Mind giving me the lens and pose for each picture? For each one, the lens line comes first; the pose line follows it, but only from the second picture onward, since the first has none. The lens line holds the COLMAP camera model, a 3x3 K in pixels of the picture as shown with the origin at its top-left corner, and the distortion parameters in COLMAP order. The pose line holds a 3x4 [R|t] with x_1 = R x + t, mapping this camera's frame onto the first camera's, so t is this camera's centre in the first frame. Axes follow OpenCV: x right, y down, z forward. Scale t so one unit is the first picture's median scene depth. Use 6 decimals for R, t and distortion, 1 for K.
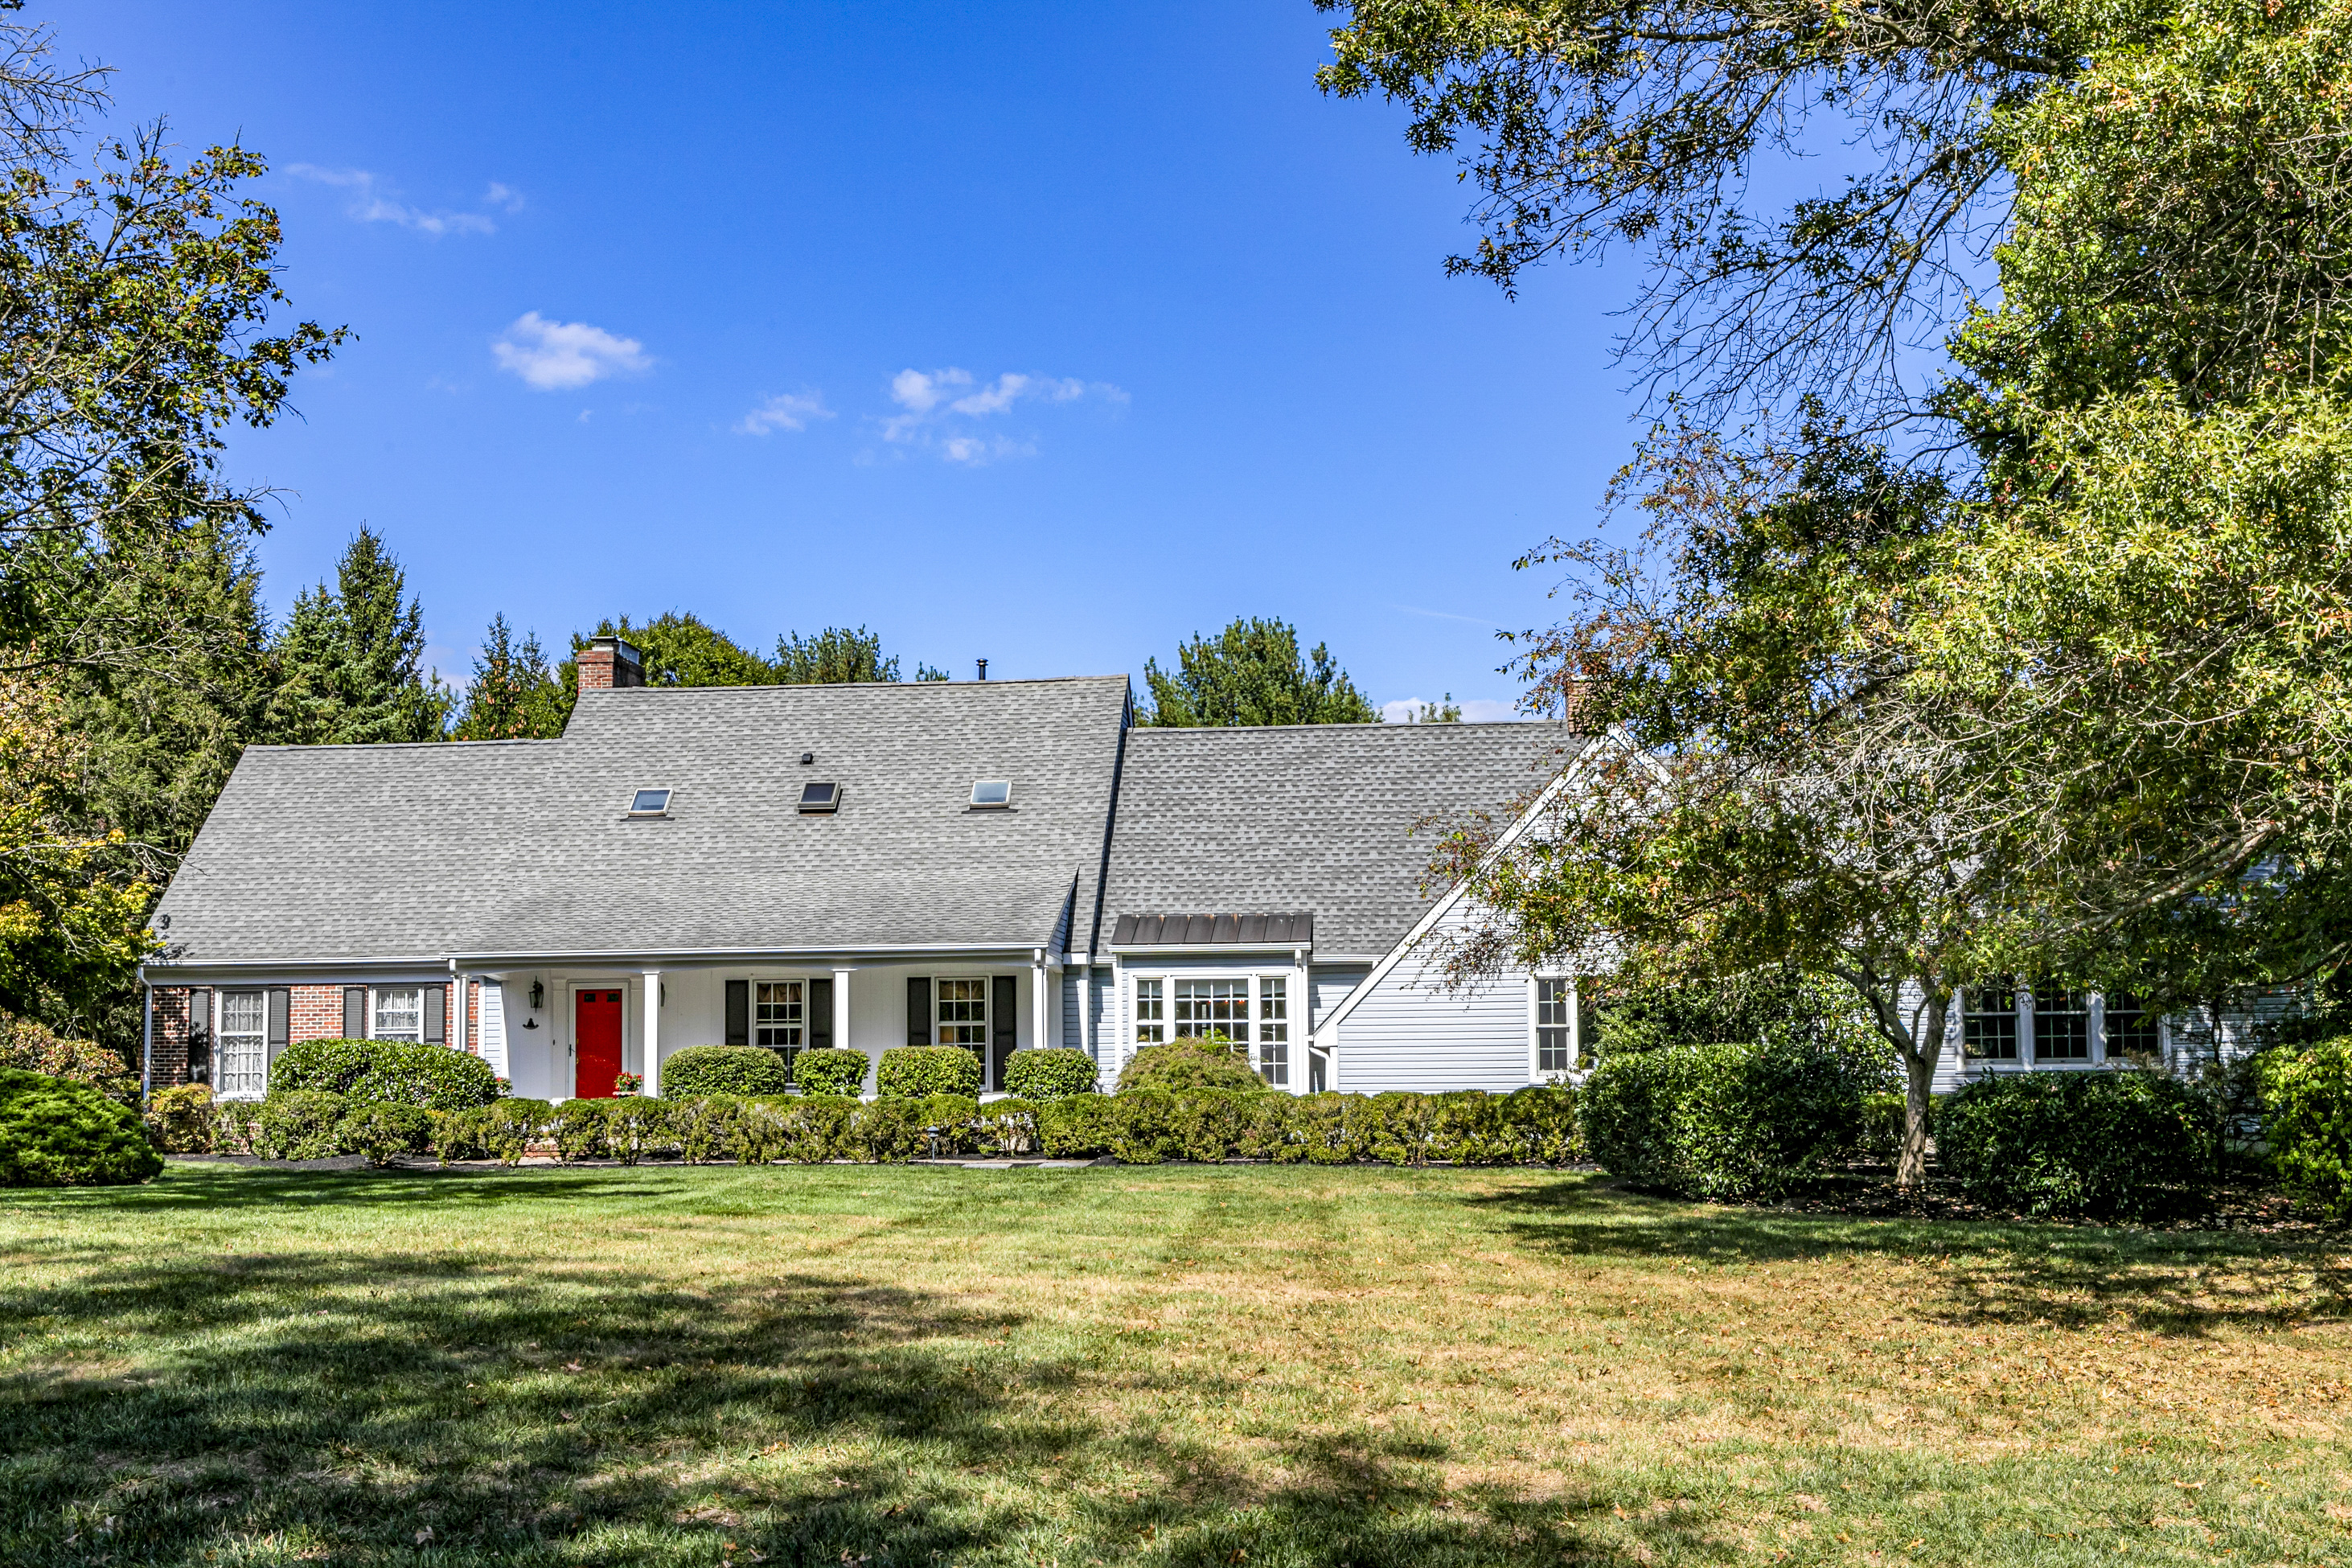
lens RADIAL K [[2582.4, 0, 1177.0], [0, 2582.4, 789.5], [0, 0, 1]] dist [-0.032908, 0.000000]
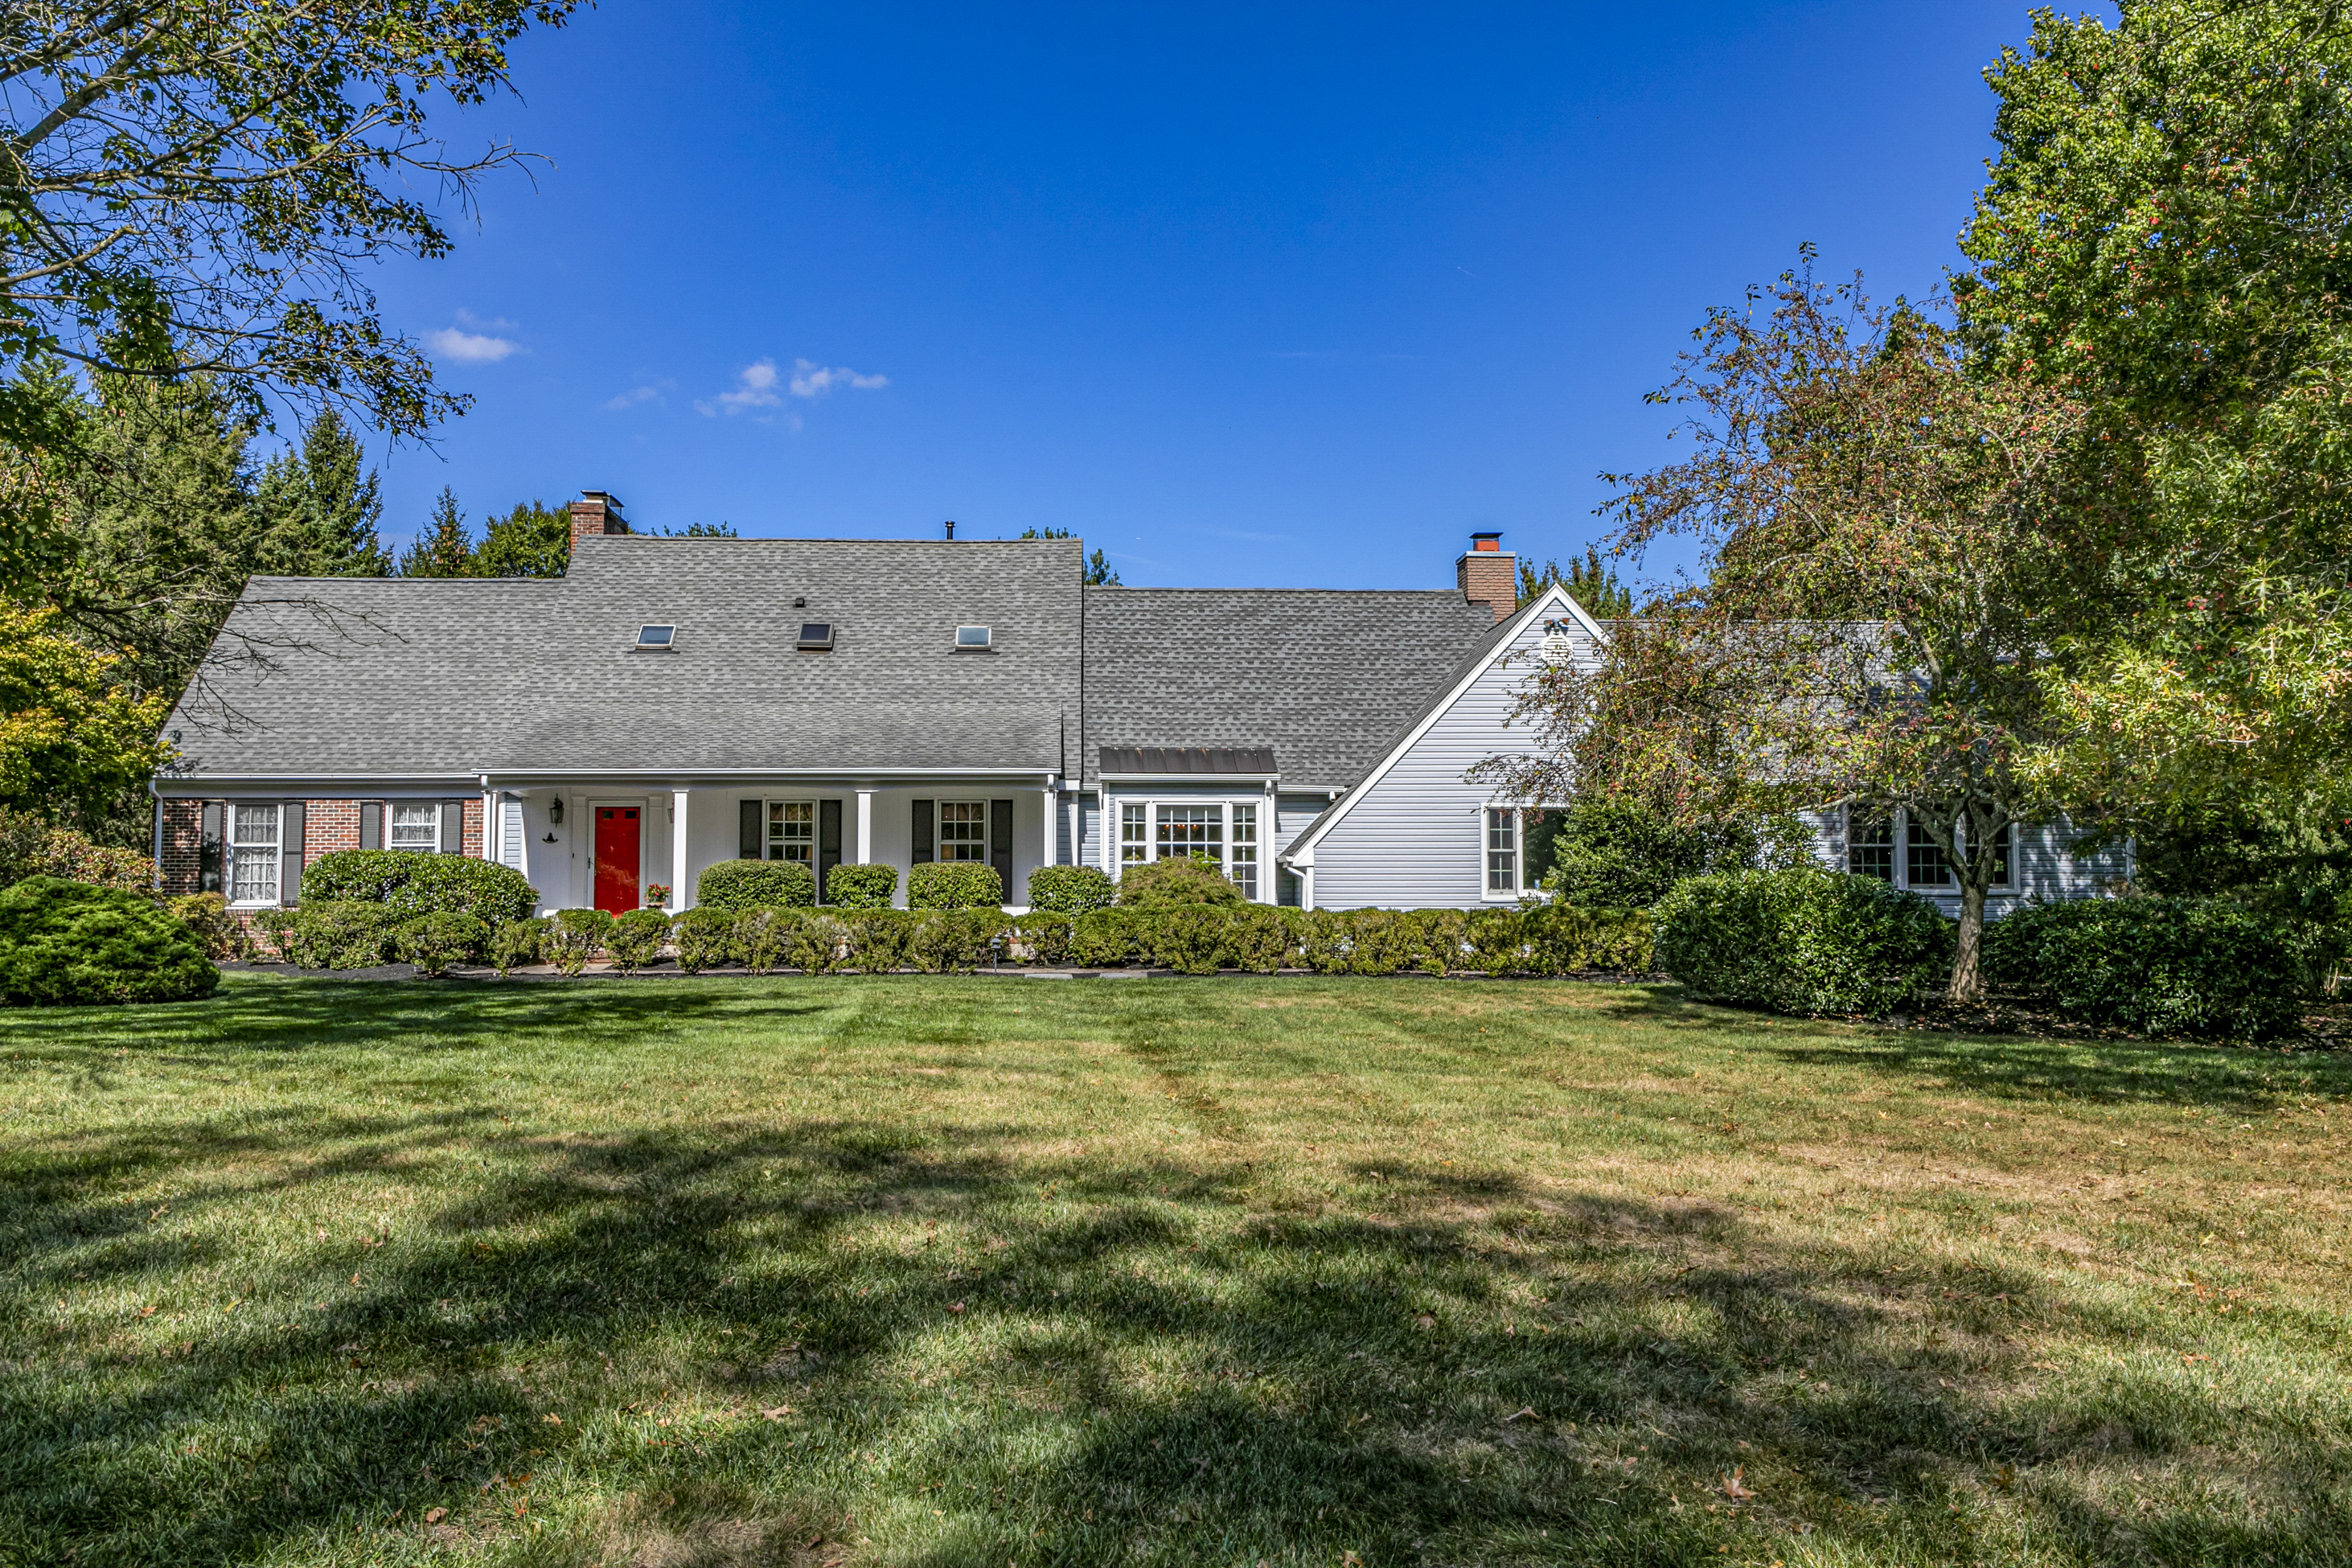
lens RADIAL K [[1894.6, 0, 1183.3], [0, 1894.6, 723.3], [0, 0, 1]] dist [0.007111, -0.000061]
pose [[0.988033, 0.022122, 0.152650, -0.113648], [-0.025670, 0.999443, 0.021313, 0.020144], [-0.152093, -0.024977, 0.988050, 0.186627]]
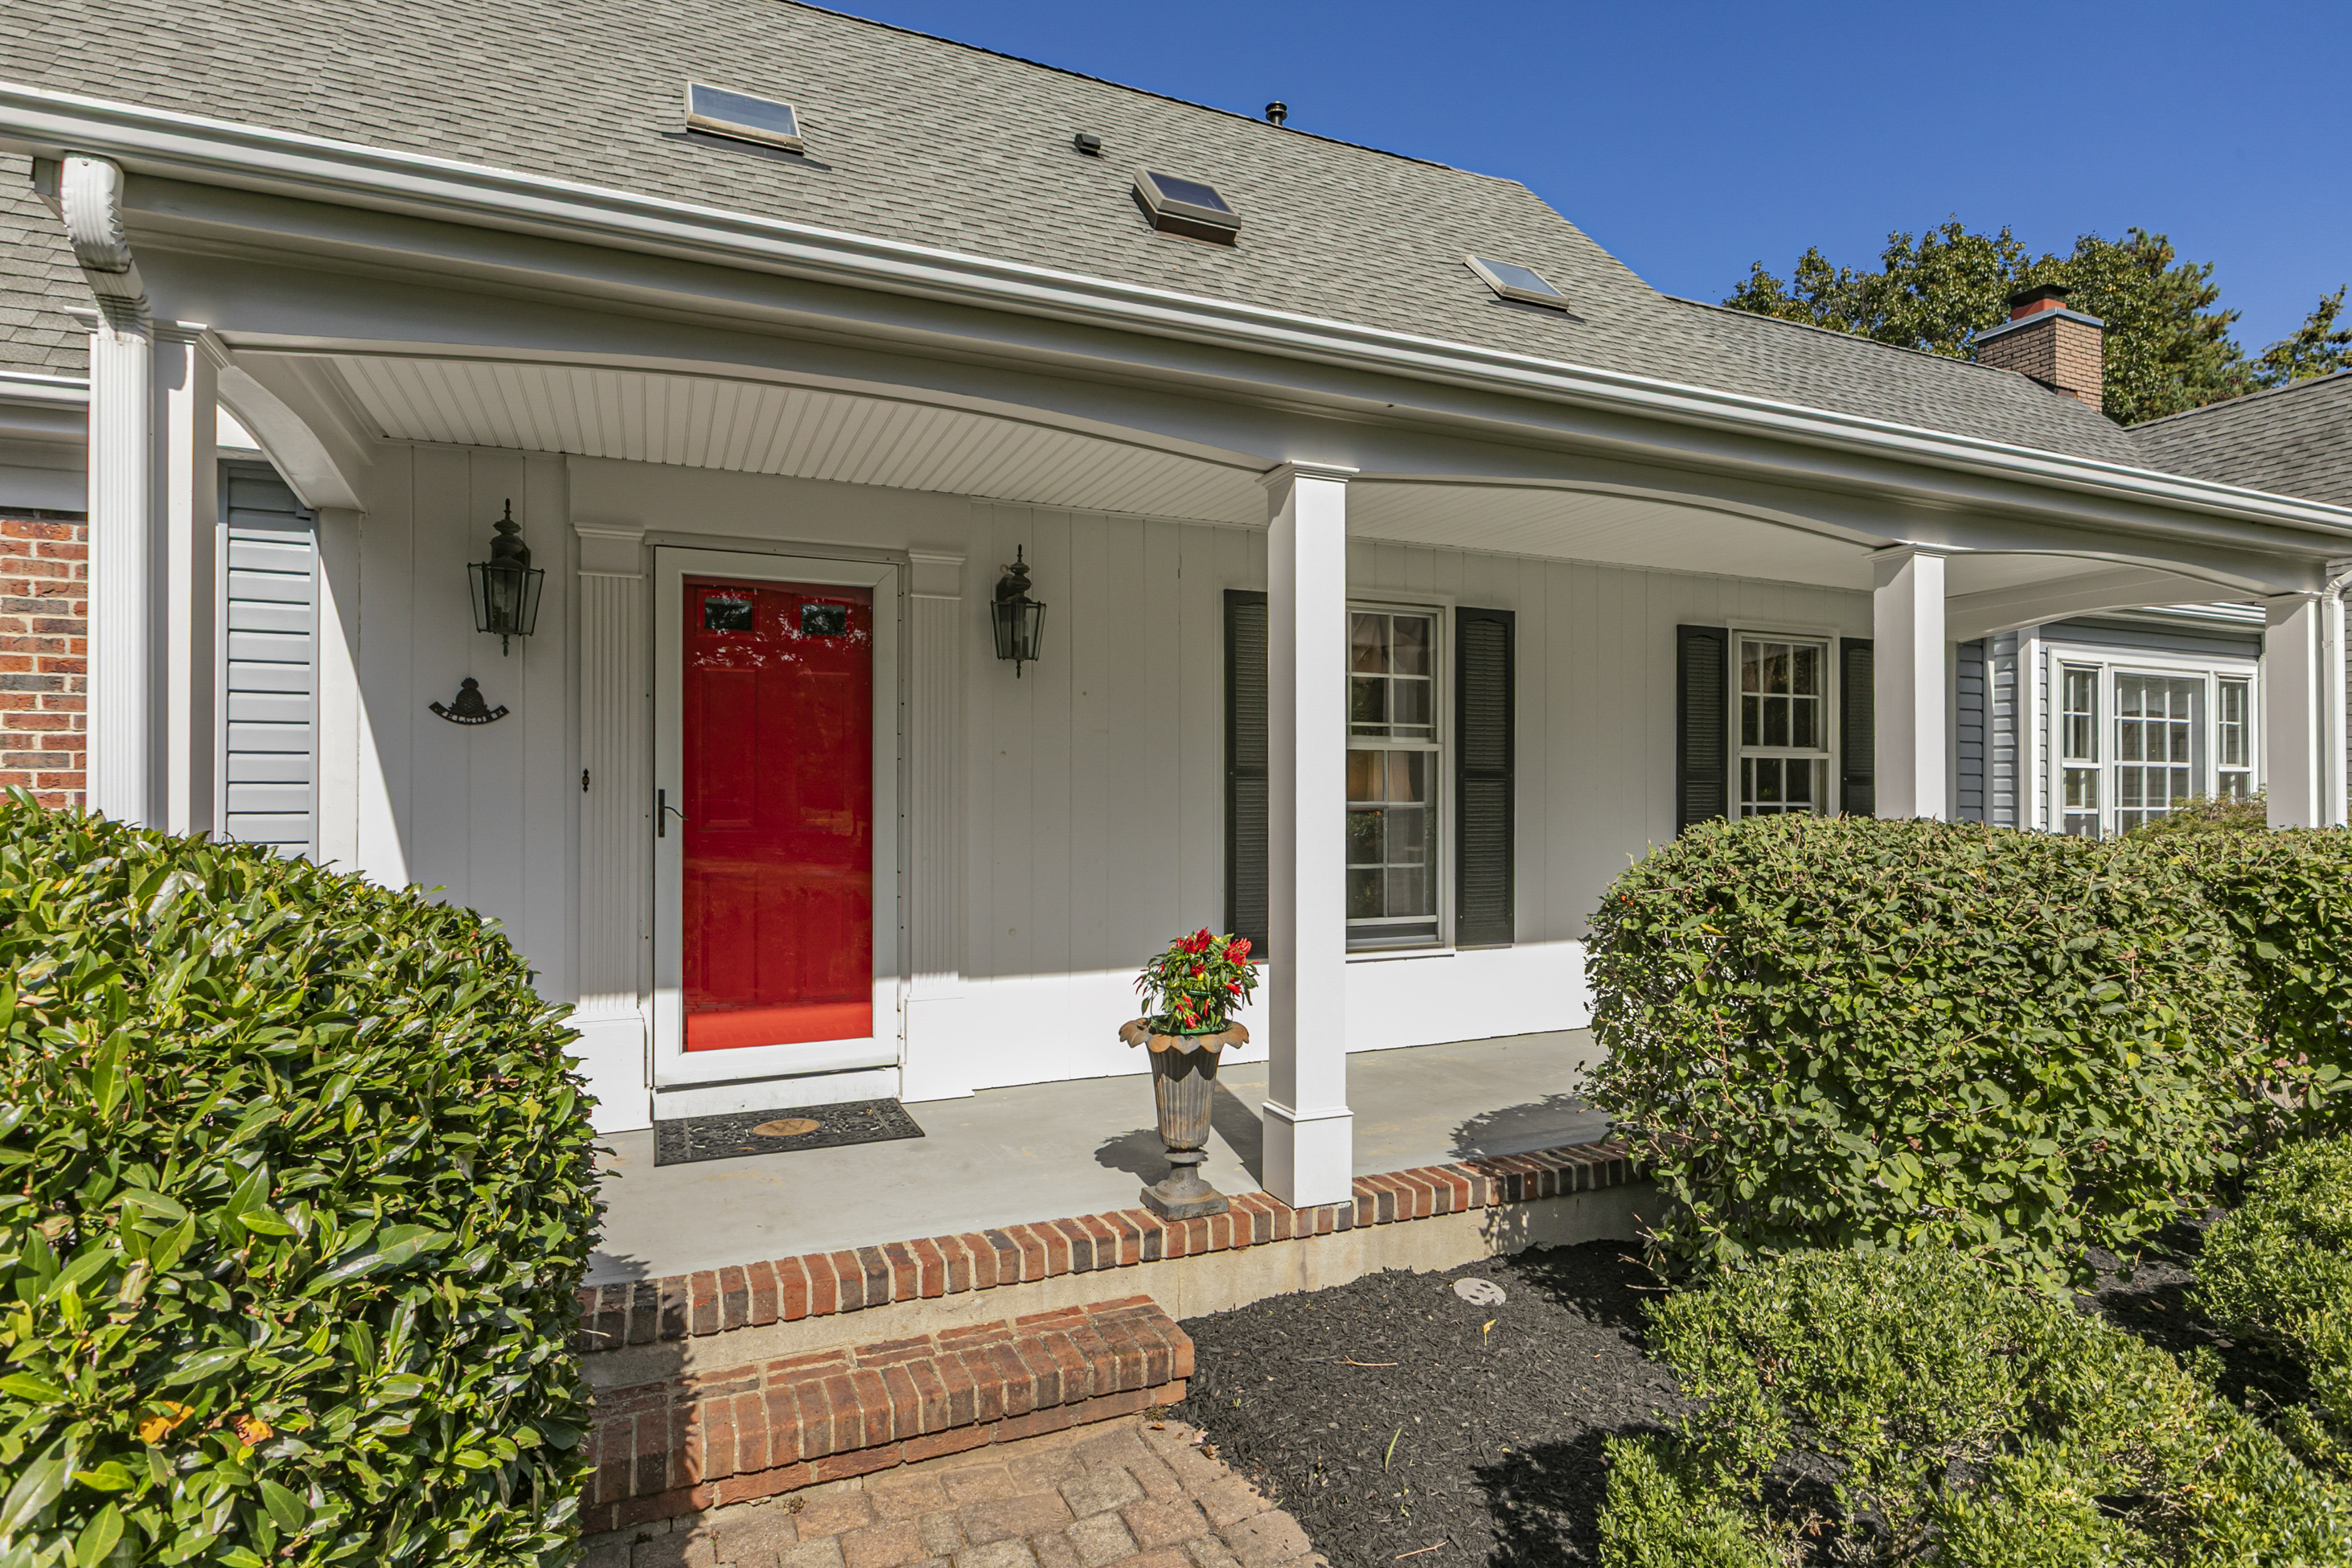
lens RADIAL K [[1218.8, 0, 1175.4], [0, 1218.8, 785.0], [0, 0, 1]] dist [-0.003234, -0.000293]
pose [[0.874294, 0.017224, 0.485091, -0.250491], [-0.070875, 0.993189, 0.092475, 0.084173], [-0.480195, -0.115231, 0.869560, 0.875931]]
